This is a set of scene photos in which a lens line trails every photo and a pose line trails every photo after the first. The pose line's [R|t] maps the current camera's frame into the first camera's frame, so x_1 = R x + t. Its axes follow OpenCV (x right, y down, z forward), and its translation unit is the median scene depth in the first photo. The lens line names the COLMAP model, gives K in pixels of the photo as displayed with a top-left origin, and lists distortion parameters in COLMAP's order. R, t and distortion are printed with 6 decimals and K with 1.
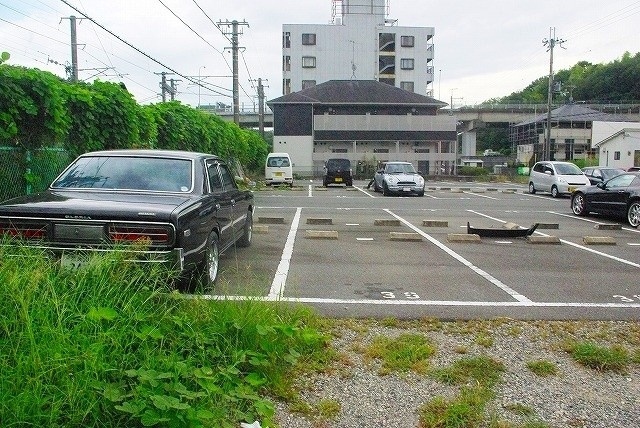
lens RADIAL K [[503.0, 0, 317.1], [0, 503.0, 216.9], [0, 0, 1]] dist [-0.098603, 0.050978]
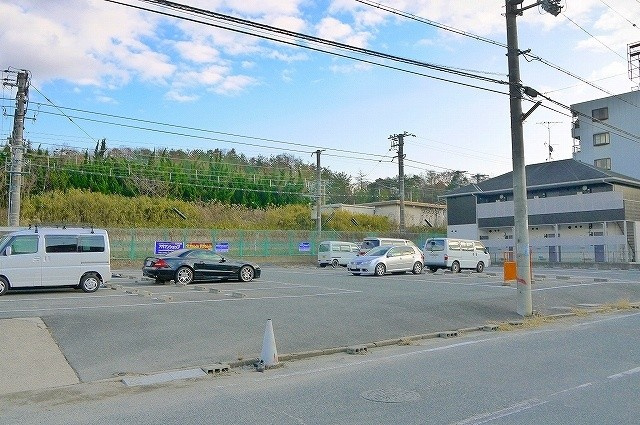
lens RADIAL K [[530.0, 0, 316.7], [0, 530.0, 214.0], [0, 0, 1]] dist [-0.033070, -0.007980]
pose [[0.598142, -0.067395, -0.798551, 0.671742], [-0.081493, 0.986177, -0.144271, 0.003723], [0.797236, 0.151371, 0.584381, 0.090549]]
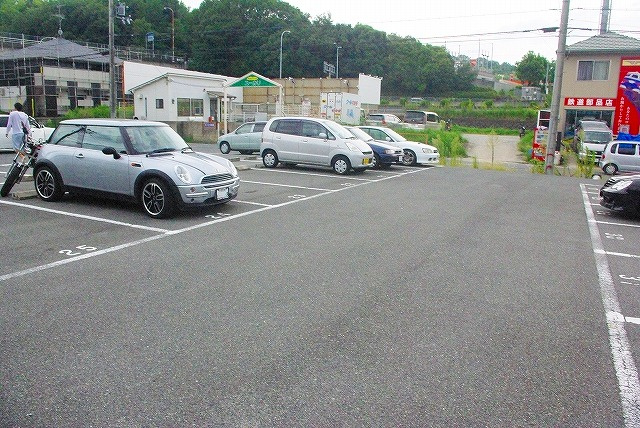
lens RADIAL K [[503.0, 0, 317.9], [0, 503.0, 214.1], [0, 0, 1]] dist [-0.098603, 0.050978]
pose [[0.468179, -0.161141, 0.868816, -0.063730], [0.069782, 0.986903, 0.145439, -0.045115], [-0.880874, -0.007464, 0.473292, 0.370416]]
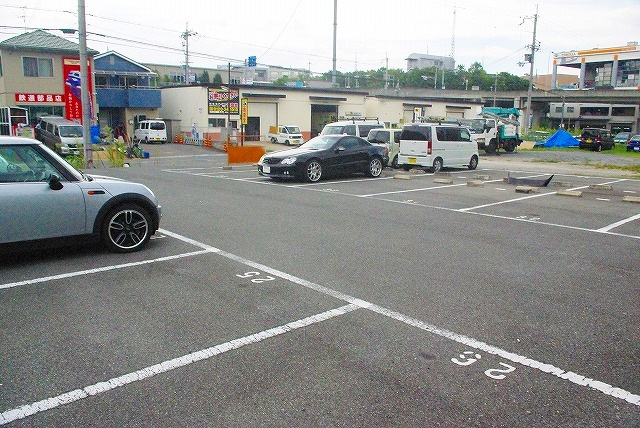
lens RADIAL K [[503.0, 0, 320.6], [0, 503.0, 217.5], [0, 0, 1]] dist [-0.098603, 0.050978]
pose [[-0.659494, -0.154017, 0.735762, -0.079663], [0.063223, 0.963952, 0.258454, -0.066298], [-0.749046, 0.216966, -0.625984, 0.556747]]
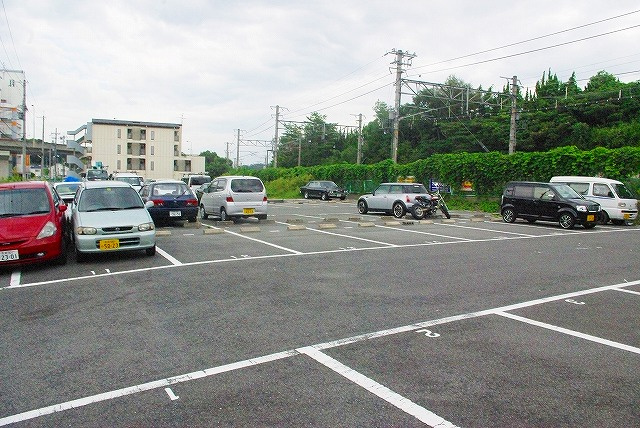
lens RADIAL K [[503.0, 0, 319.0], [0, 503.0, 218.5], [0, 0, 1]] dist [-0.098603, 0.050978]
pose [[-0.876218, 0.010304, -0.481804, 0.411194], [-0.078641, 0.983313, 0.164048, -0.102444], [0.475455, 0.181632, -0.860786, 0.960316]]
